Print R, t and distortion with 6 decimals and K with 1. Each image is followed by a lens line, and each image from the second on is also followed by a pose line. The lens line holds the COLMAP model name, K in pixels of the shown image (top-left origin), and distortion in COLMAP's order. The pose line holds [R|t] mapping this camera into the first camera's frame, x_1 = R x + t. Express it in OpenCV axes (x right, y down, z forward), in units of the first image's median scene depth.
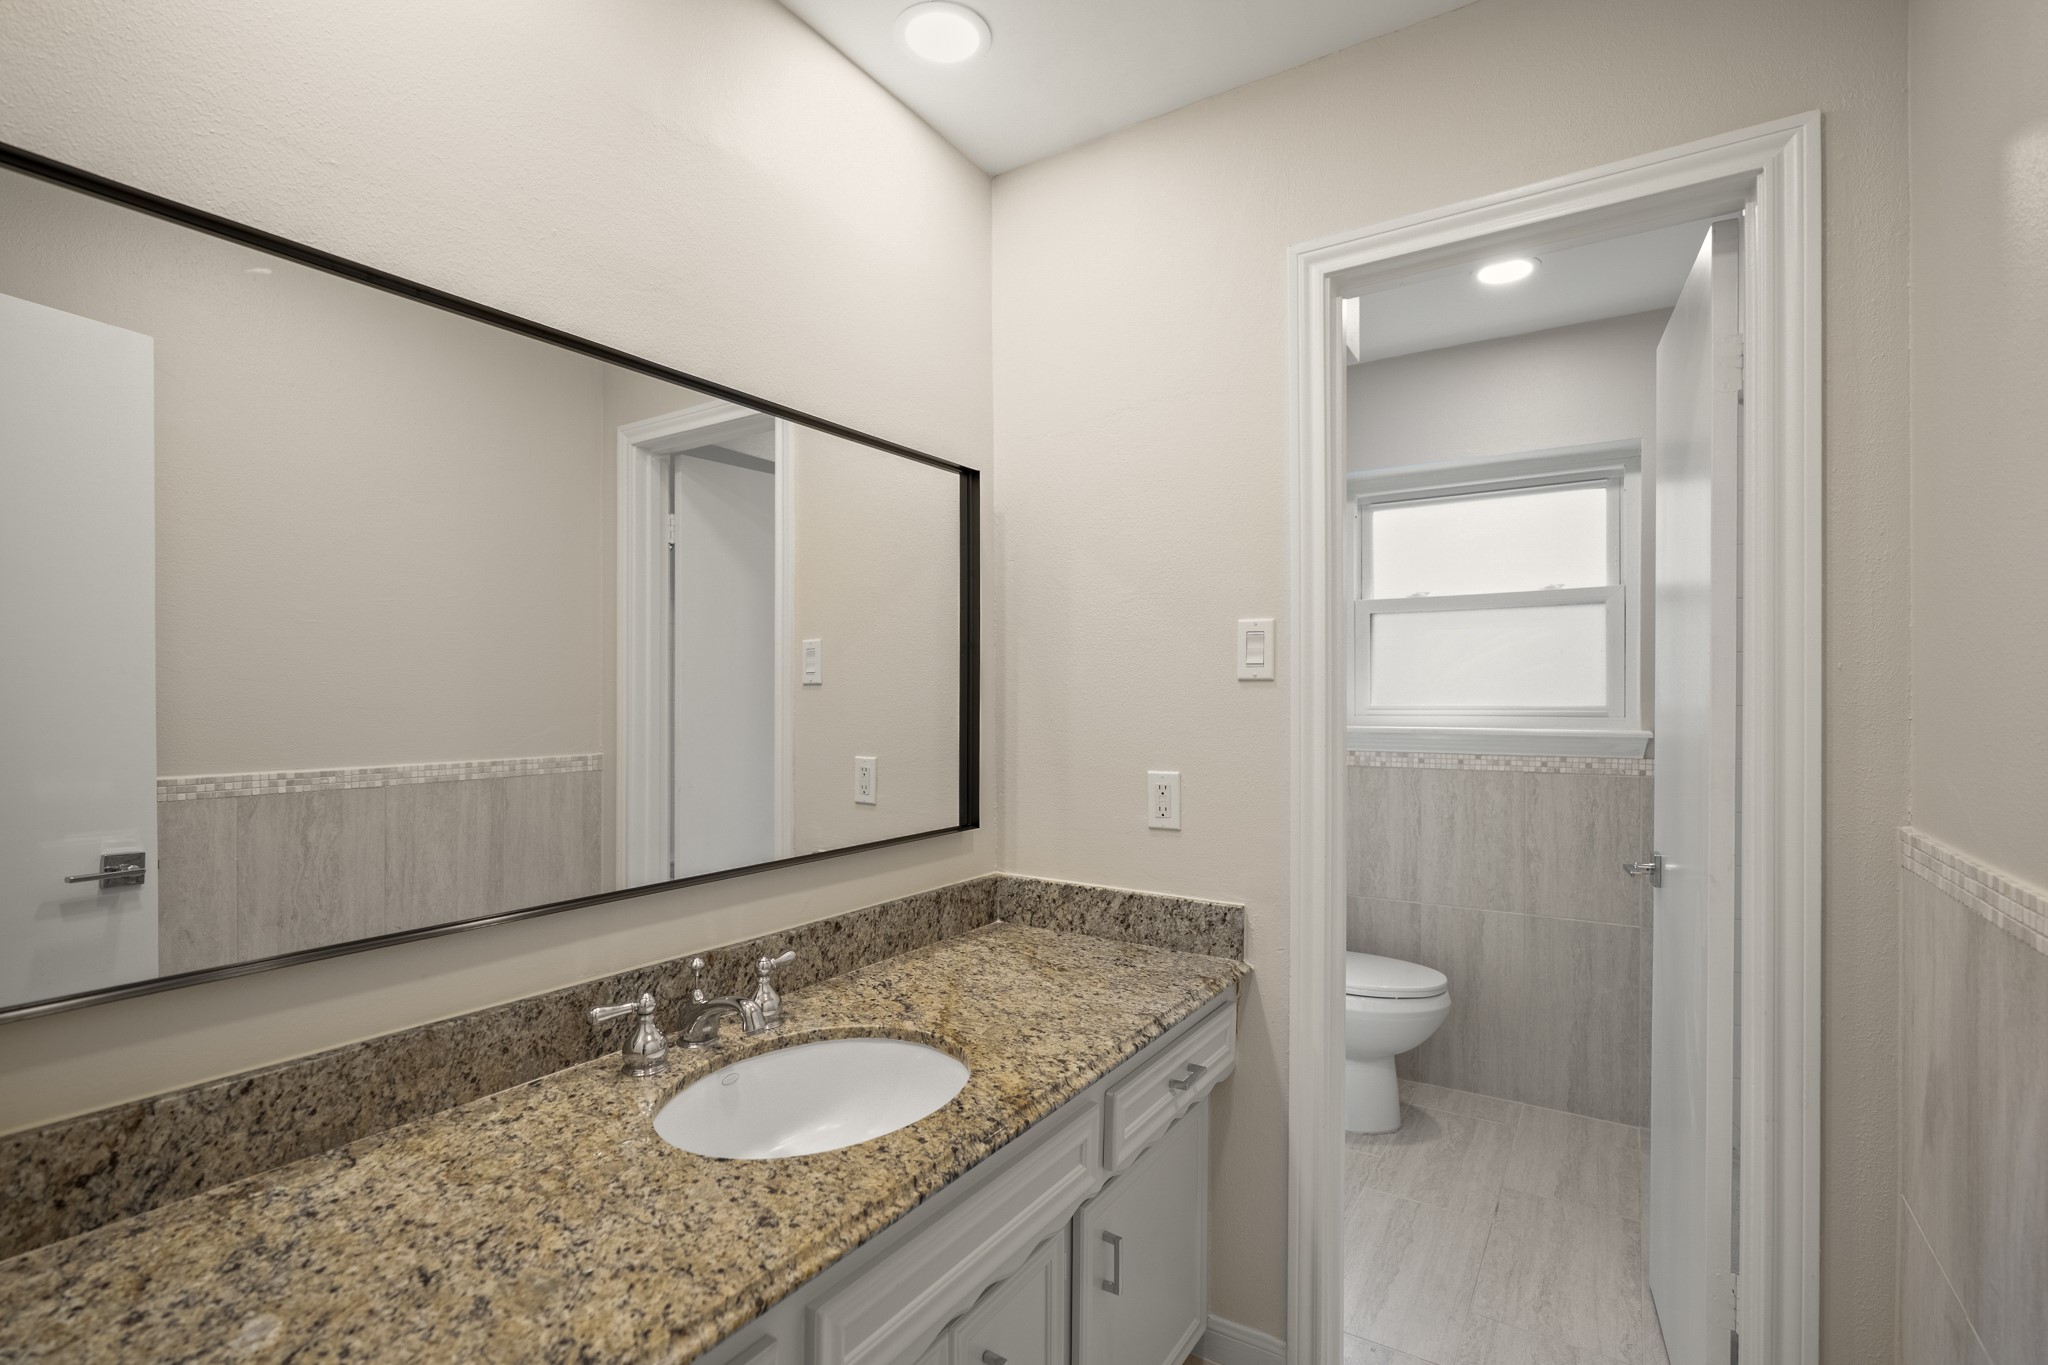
lens RADIAL K [[945.9, 0, 1025.7], [0, 945.9, 697.6], [0, 0, 1]] dist [-0.010168, 0.002256]
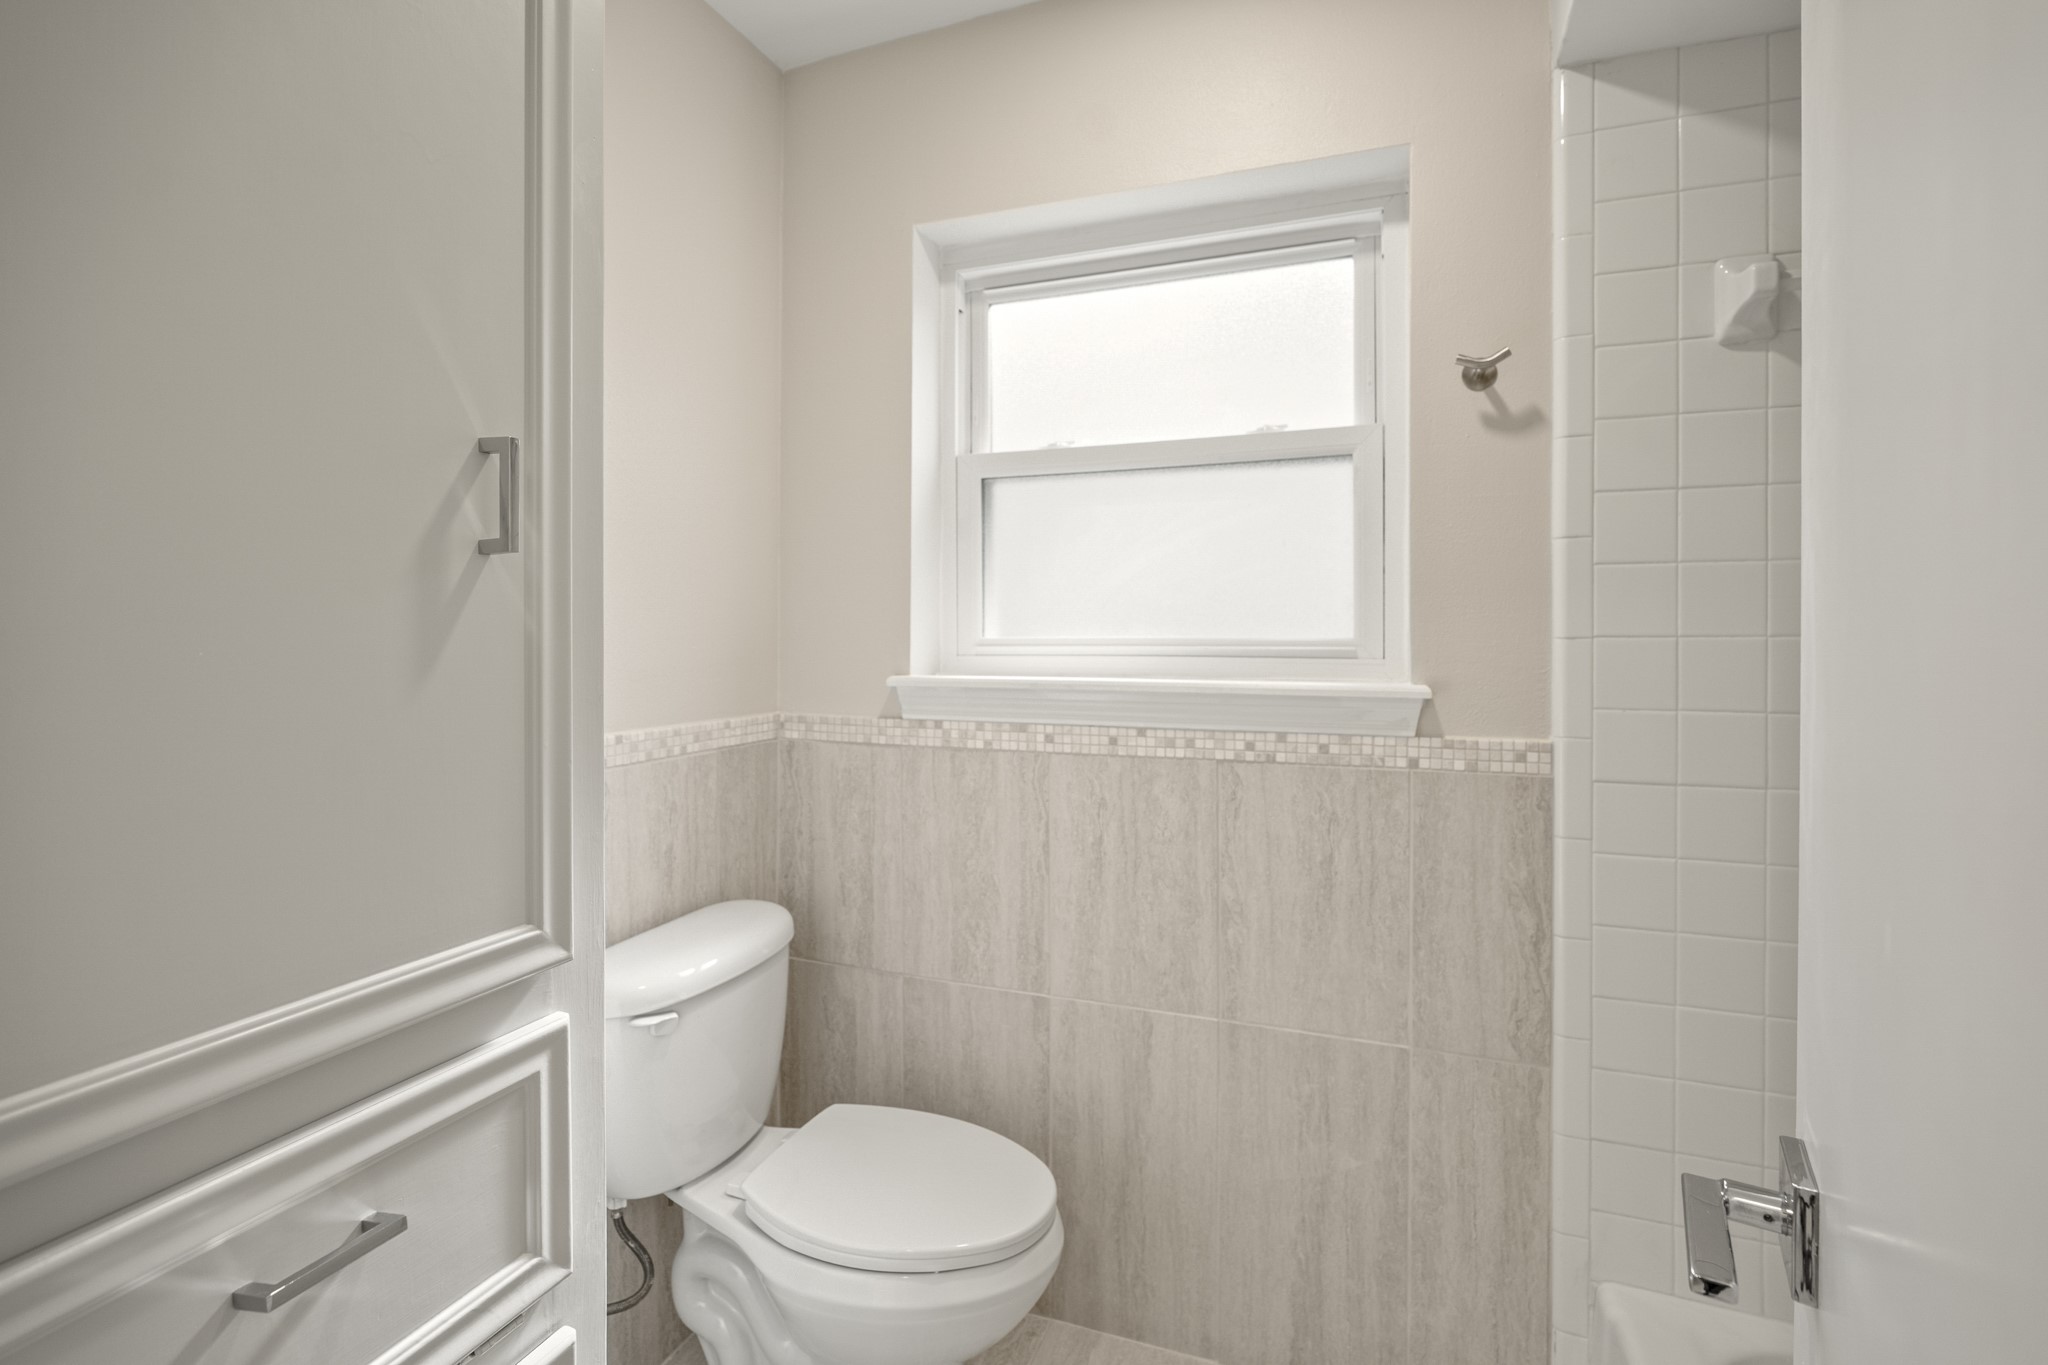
lens RADIAL K [[945.9, 0, 1027.4], [0, 945.9, 626.9], [0, 0, 1]] dist [-0.010168, 0.002256]
pose [[0.977377, -0.000740, 0.211505, 0.300052], [0.000956, 0.999999, -0.000918, 0.002213], [-0.211504, 0.001099, 0.977376, 0.479712]]
